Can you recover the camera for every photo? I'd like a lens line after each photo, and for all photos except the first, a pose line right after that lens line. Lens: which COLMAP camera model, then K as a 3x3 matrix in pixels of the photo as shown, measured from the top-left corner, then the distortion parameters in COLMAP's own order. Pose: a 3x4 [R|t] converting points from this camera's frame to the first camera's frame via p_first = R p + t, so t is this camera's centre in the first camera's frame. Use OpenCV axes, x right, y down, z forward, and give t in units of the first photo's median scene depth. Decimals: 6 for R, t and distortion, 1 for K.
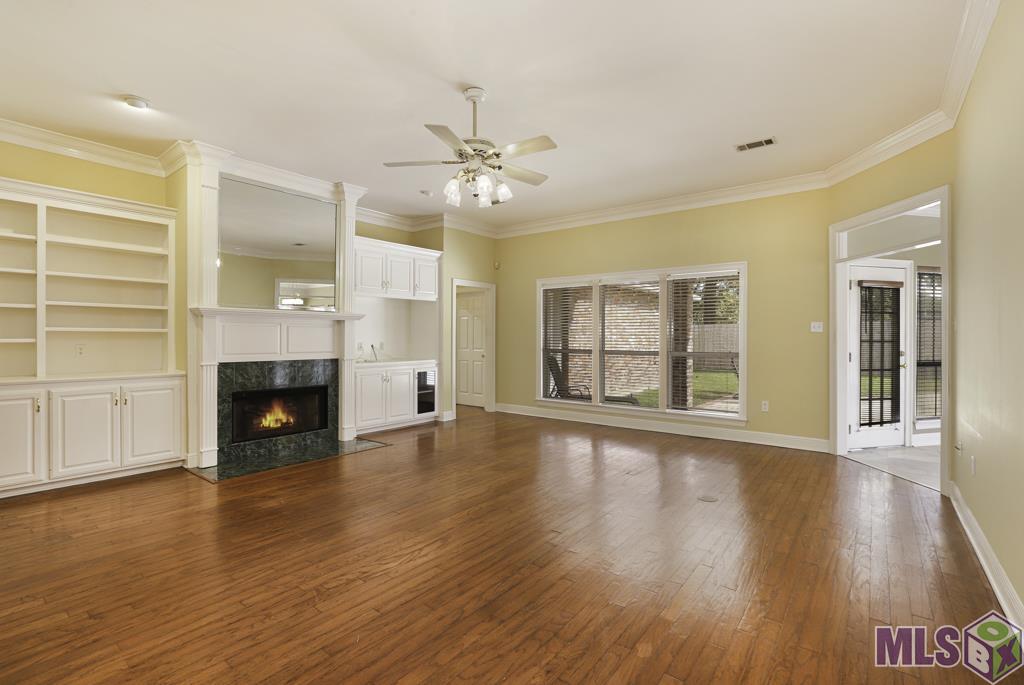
lens RADIAL K [[466.5, 0, 518.7], [0, 466.5, 340.7], [0, 0, 1]] dist [-0.041024, 0.013462]
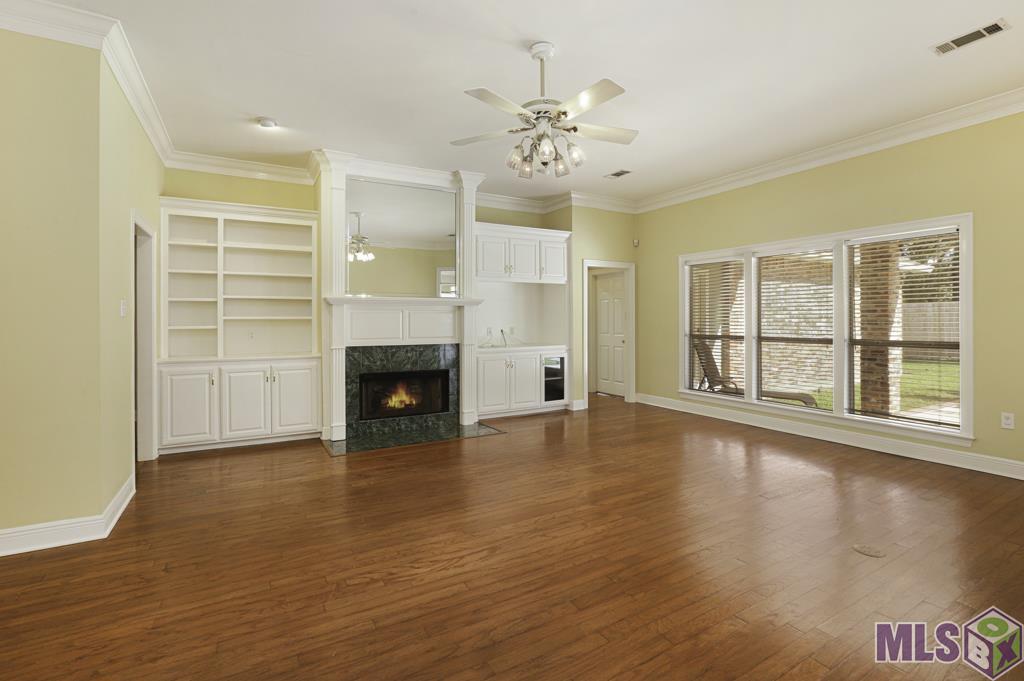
lens RADIAL K [[466.5, 0, 512.3], [0, 466.5, 321.5], [0, 0, 1]] dist [-0.041024, 0.013462]
pose [[0.923310, -0.005001, -0.384024, 0.144873], [0.003268, 0.999981, -0.005166, -0.005567], [0.384042, 0.003515, 0.923309, 0.121946]]
